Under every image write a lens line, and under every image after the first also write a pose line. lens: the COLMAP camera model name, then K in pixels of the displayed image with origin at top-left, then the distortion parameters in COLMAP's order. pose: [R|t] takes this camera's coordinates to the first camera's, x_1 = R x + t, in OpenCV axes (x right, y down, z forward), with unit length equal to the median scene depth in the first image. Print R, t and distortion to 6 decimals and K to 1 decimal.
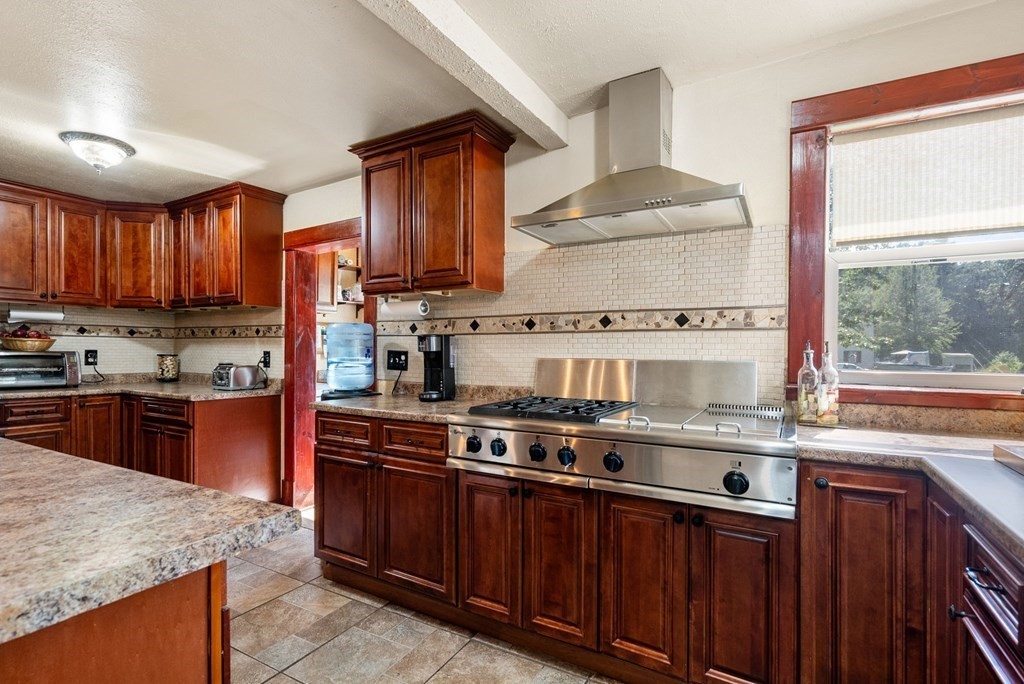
lens RADIAL K [[487.2, 0, 512.9], [0, 487.2, 351.7], [0, 0, 1]] dist [0.002038, 0.000675]
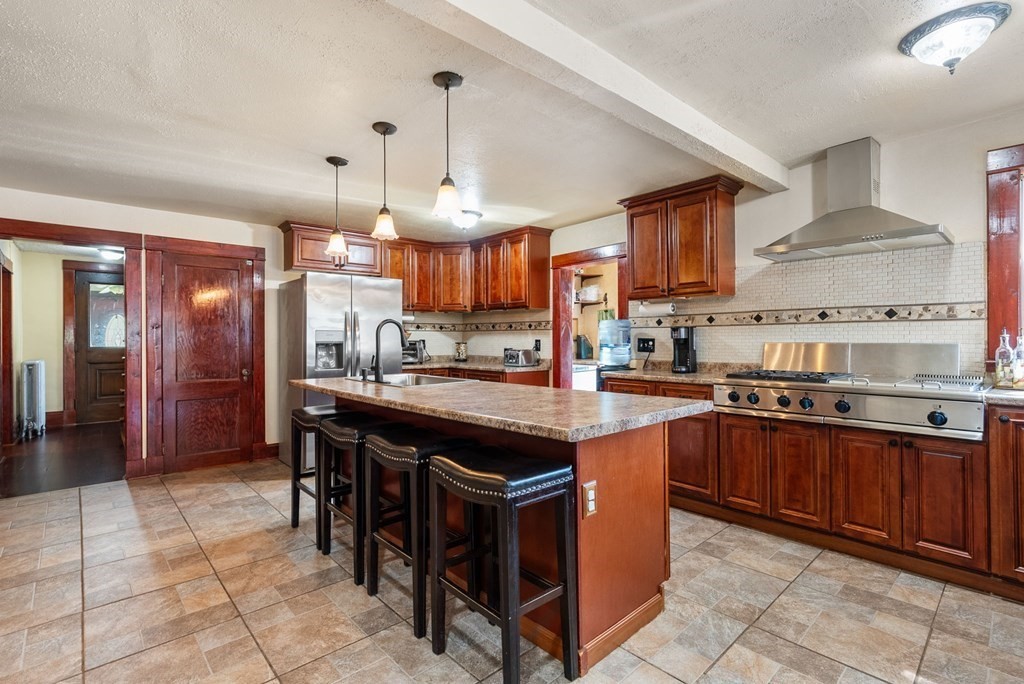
lens RADIAL K [[474.3, 0, 514.1], [0, 474.3, 335.7], [0, 0, 1]] dist [0.003828, 0.000571]
pose [[0.949032, -0.009897, -0.315023, -0.236373], [0.006663, 0.999913, -0.011341, 0.004790], [0.315108, 0.008664, 0.949016, -0.596769]]
